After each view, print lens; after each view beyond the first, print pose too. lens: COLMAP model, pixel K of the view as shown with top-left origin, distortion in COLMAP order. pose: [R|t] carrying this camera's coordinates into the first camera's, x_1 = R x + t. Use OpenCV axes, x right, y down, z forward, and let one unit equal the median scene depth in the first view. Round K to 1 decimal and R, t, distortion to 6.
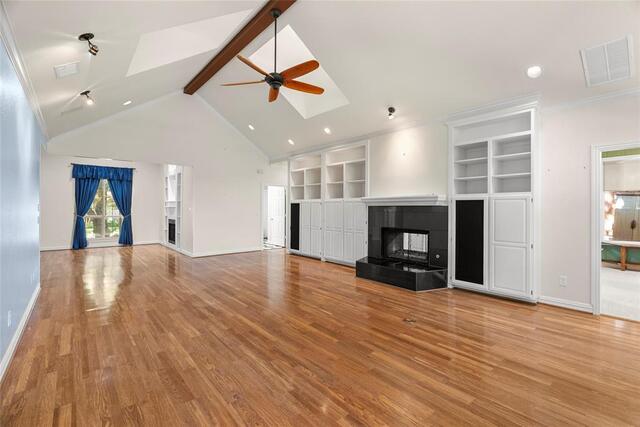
lens RADIAL K [[291.9, 0, 323.9], [0, 291.9, 211.5], [0, 0, 1]] dist [-0.003451, 0.000534]
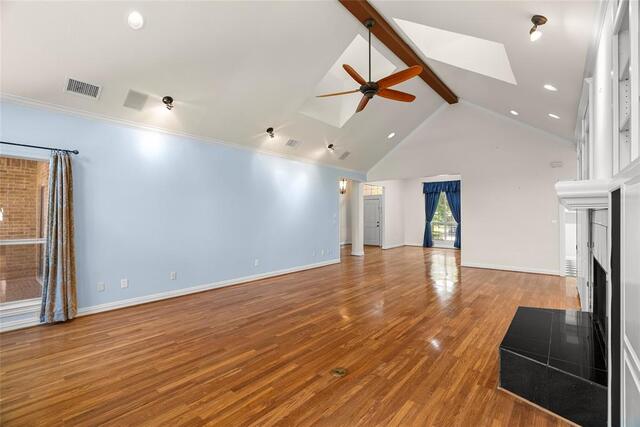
lens RADIAL K [[291.9, 0, 320.0], [0, 291.9, 213.5], [0, 0, 1]] dist [-0.000881, 0.000115]
pose [[0.160358, -0.010072, -0.987008, 0.989895], [-0.009705, 0.999884, -0.011780, -0.006752], [0.987011, 0.011468, 0.160241, 0.826657]]
